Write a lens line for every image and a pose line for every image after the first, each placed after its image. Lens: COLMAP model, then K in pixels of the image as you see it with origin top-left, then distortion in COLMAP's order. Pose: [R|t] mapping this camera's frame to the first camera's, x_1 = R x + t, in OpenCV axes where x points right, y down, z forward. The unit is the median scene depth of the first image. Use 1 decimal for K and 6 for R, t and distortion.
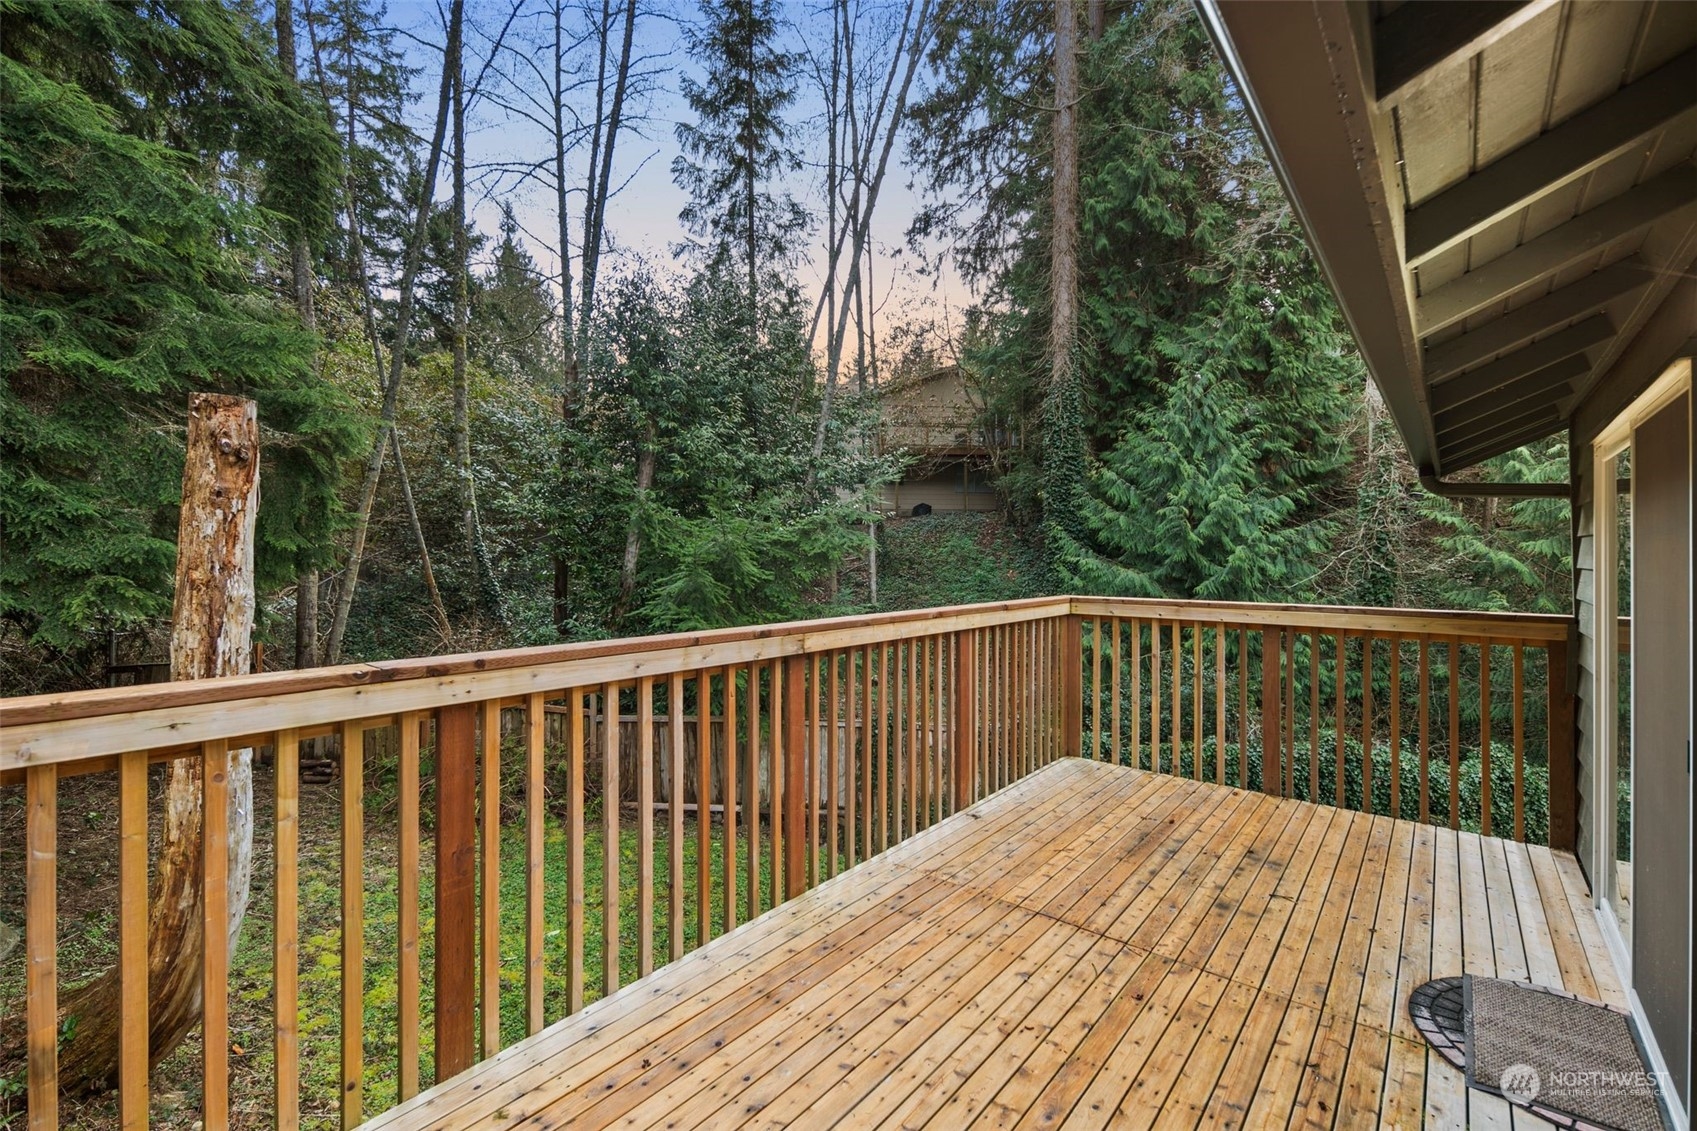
lens RADIAL K [[730.6, 0, 855.6], [0, 730.6, 567.3], [0, 0, 1]] dist [0.003000, -0.000909]
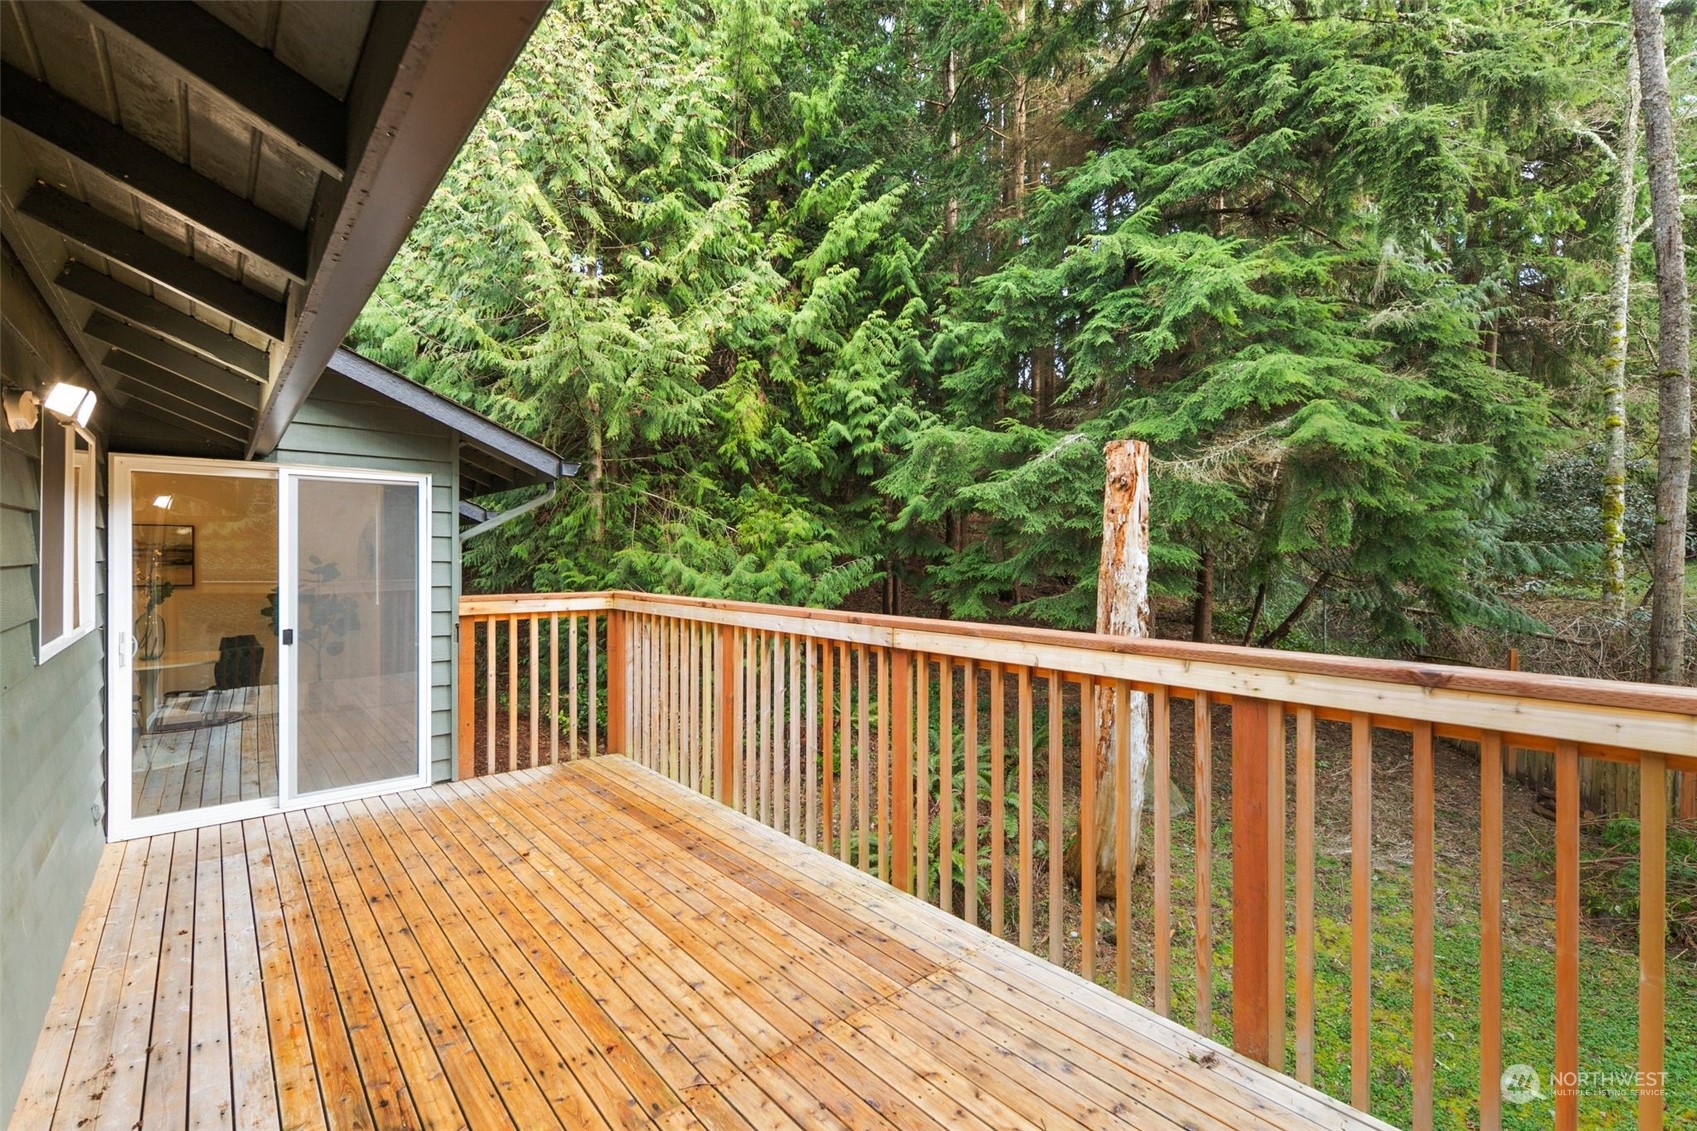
lens RADIAL K [[730.6, 0, 842.5], [0, 730.6, 555.5], [0, 0, 1]] dist [0.003000, -0.000909]
pose [[-0.174959, -0.004807, -0.984564, 1.057188], [-0.013293, 0.999908, -0.002520, -0.006431], [0.984486, 0.012647, -0.175007, 1.244698]]
